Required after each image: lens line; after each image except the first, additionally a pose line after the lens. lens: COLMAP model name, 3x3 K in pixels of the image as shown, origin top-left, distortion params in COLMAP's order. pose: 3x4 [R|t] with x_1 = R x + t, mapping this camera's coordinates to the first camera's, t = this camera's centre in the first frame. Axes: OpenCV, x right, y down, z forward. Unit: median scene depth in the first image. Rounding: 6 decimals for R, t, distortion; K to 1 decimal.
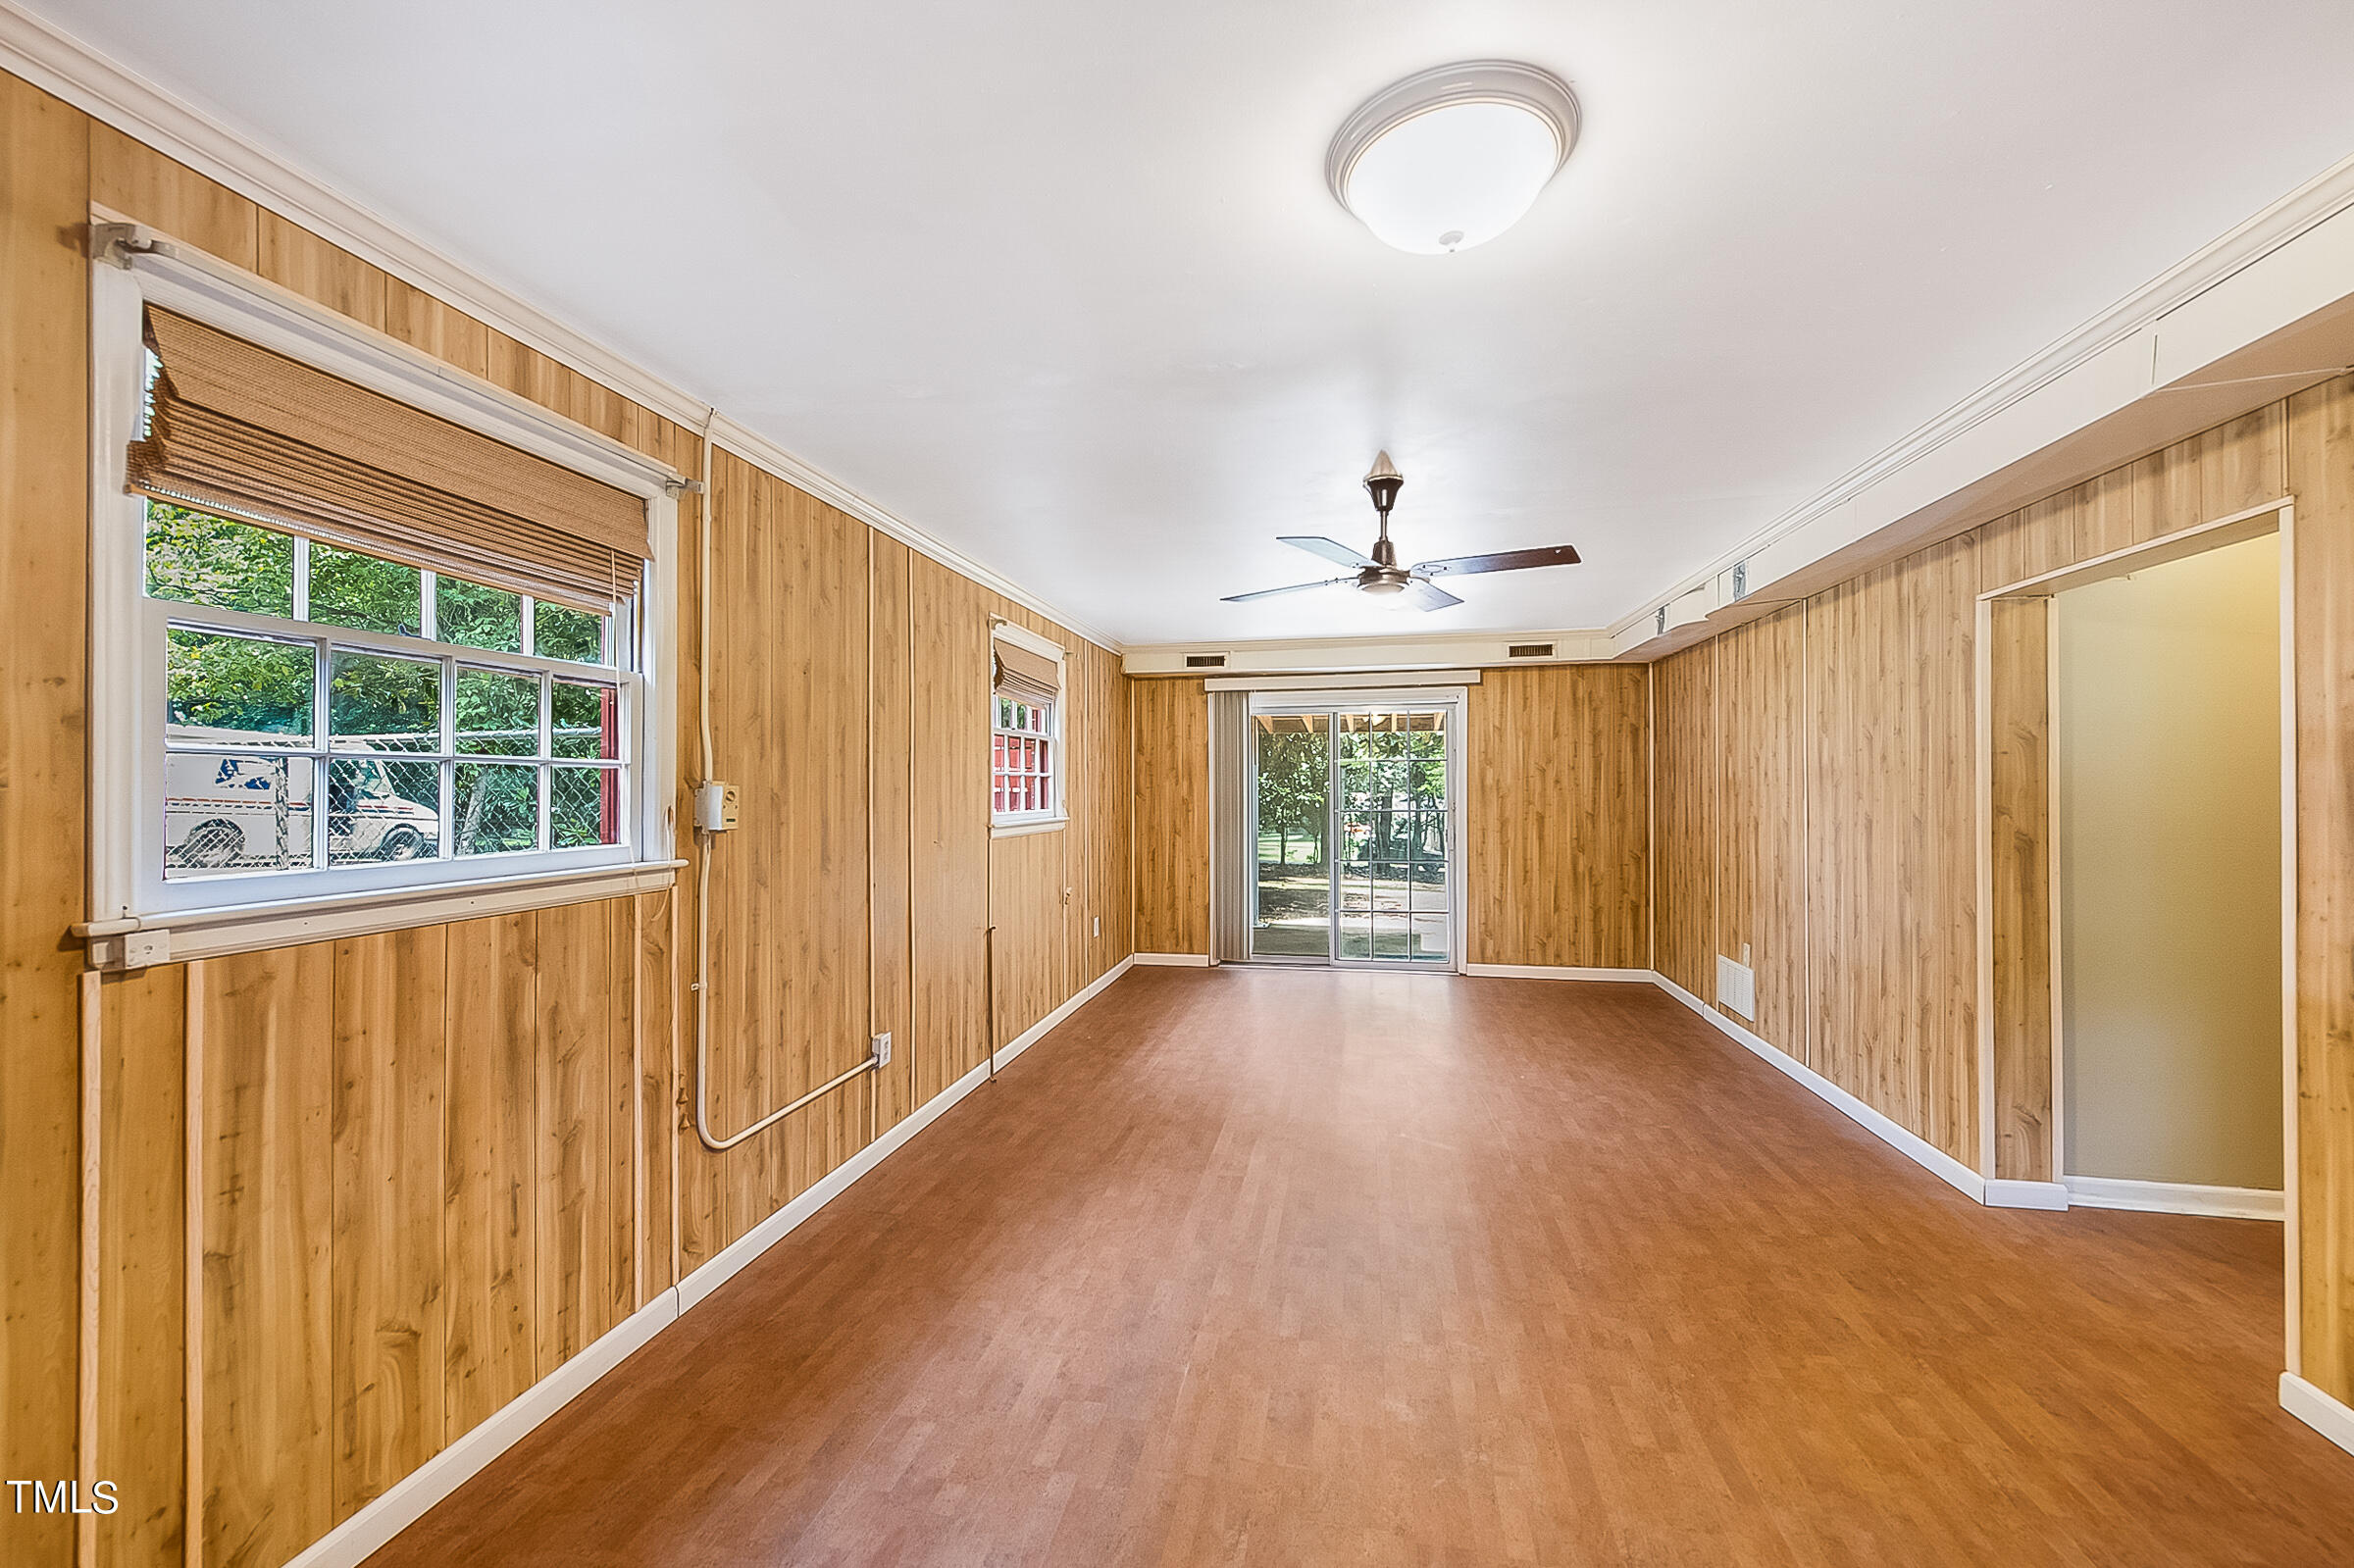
lens RADIAL K [[920.0, 0, 1173.5], [0, 920.0, 782.9], [0, 0, 1]] dist [-0.000671, -0.001930]
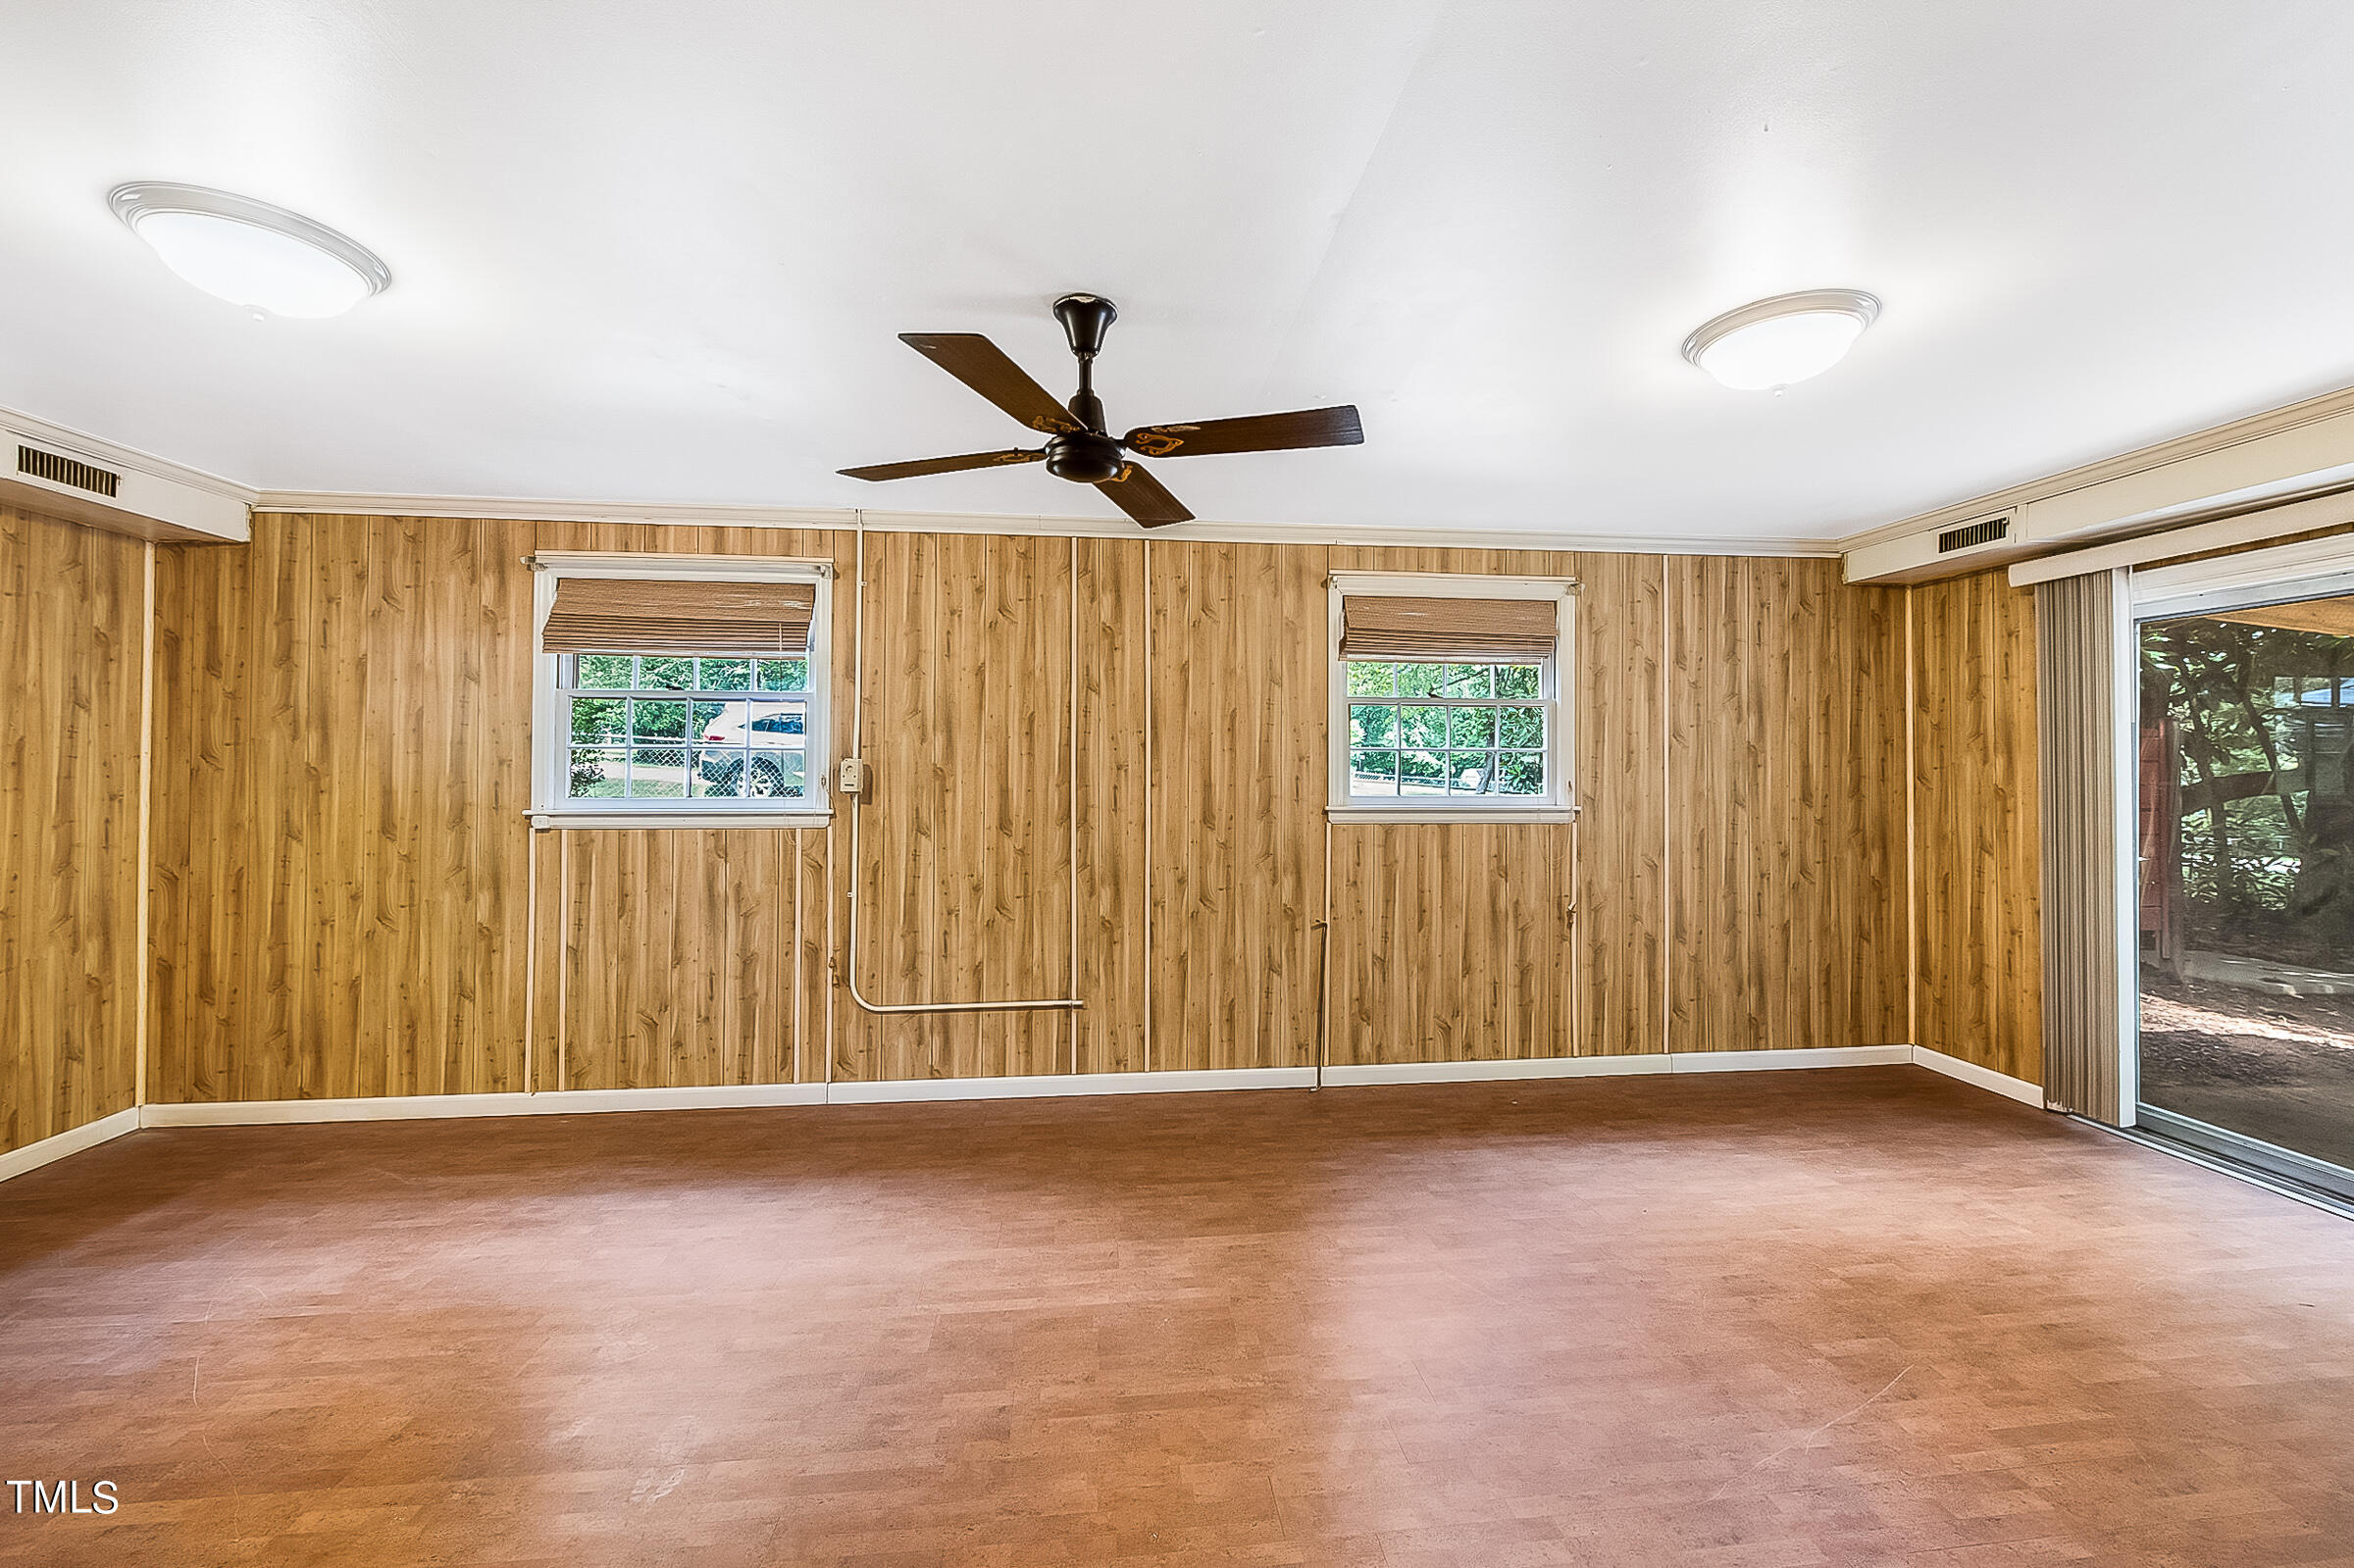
lens RADIAL K [[920.0, 0, 1214.0], [0, 920.0, 751.4], [0, 0, 1]] dist [-0.000671, -0.001930]
pose [[0.311817, -0.007113, -0.950115, 1.016466], [0.000104, 0.999972, -0.007453, -0.002405], [0.950142, 0.002225, 0.311809, 1.007367]]
